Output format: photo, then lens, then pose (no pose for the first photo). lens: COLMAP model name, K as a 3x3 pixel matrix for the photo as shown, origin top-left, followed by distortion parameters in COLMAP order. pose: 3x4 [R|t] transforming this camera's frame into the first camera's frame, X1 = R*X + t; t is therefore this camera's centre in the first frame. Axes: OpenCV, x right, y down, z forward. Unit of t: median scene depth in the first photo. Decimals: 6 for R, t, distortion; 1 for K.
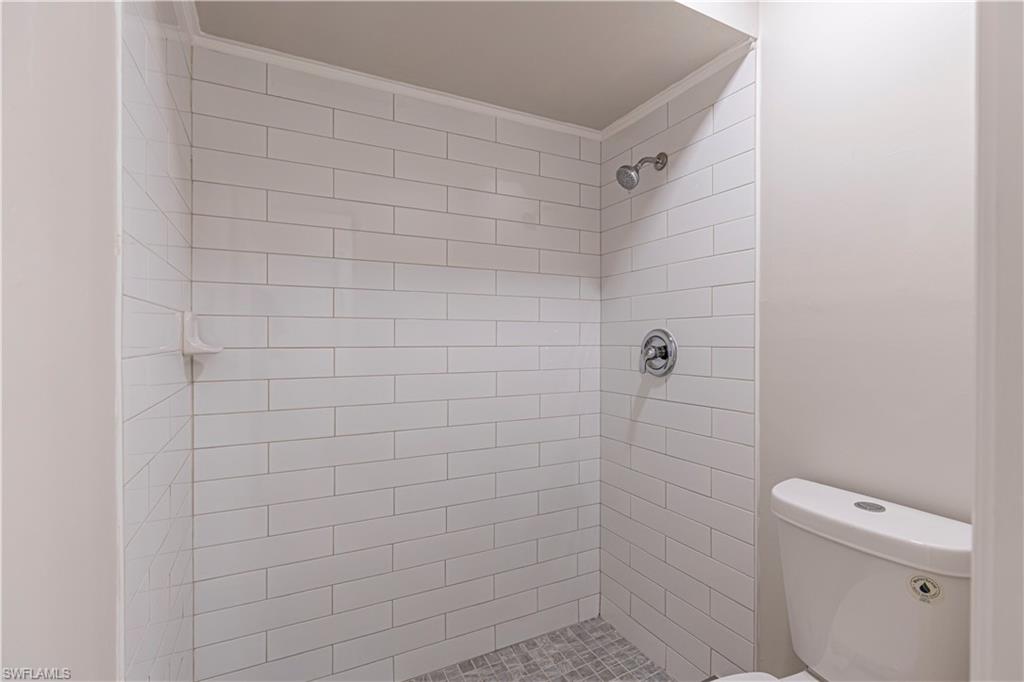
lens RADIAL K [[478.9, 0, 513.8], [0, 478.9, 337.9], [0, 0, 1]] dist [0.003643, -0.000960]
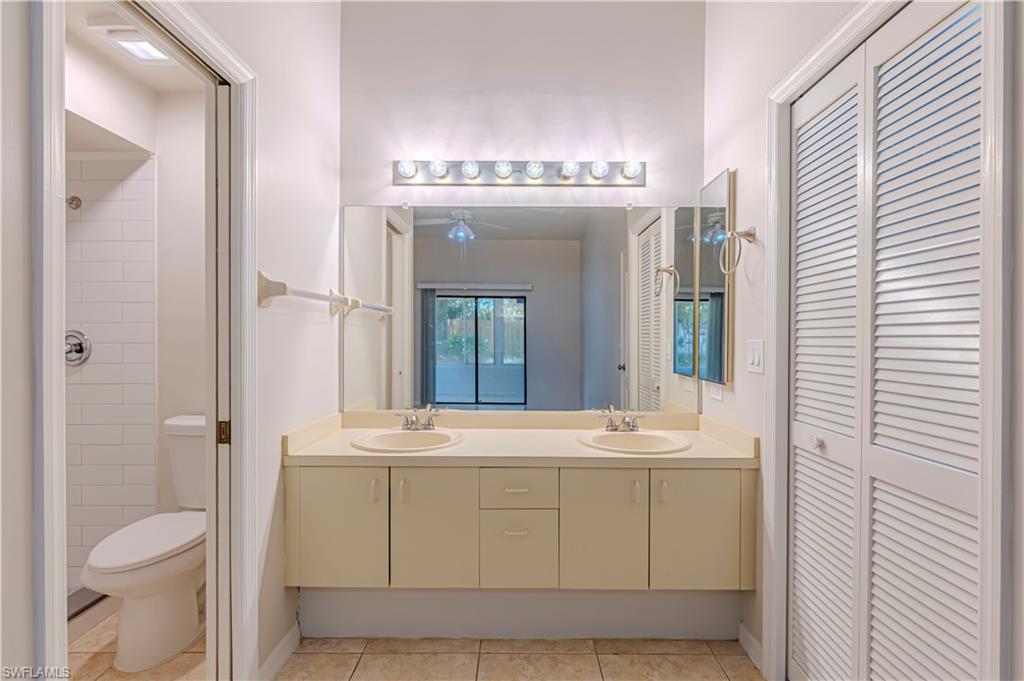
lens RADIAL K [[478.9, 0, 512.1], [0, 478.9, 341.6], [0, 0, 1]] dist [0.003643, -0.000960]
pose [[0.464392, -0.004867, 0.885617, -0.309093], [0.003097, 0.999988, 0.003872, 0.011384], [-0.885625, 0.000945, 0.464401, -0.685004]]
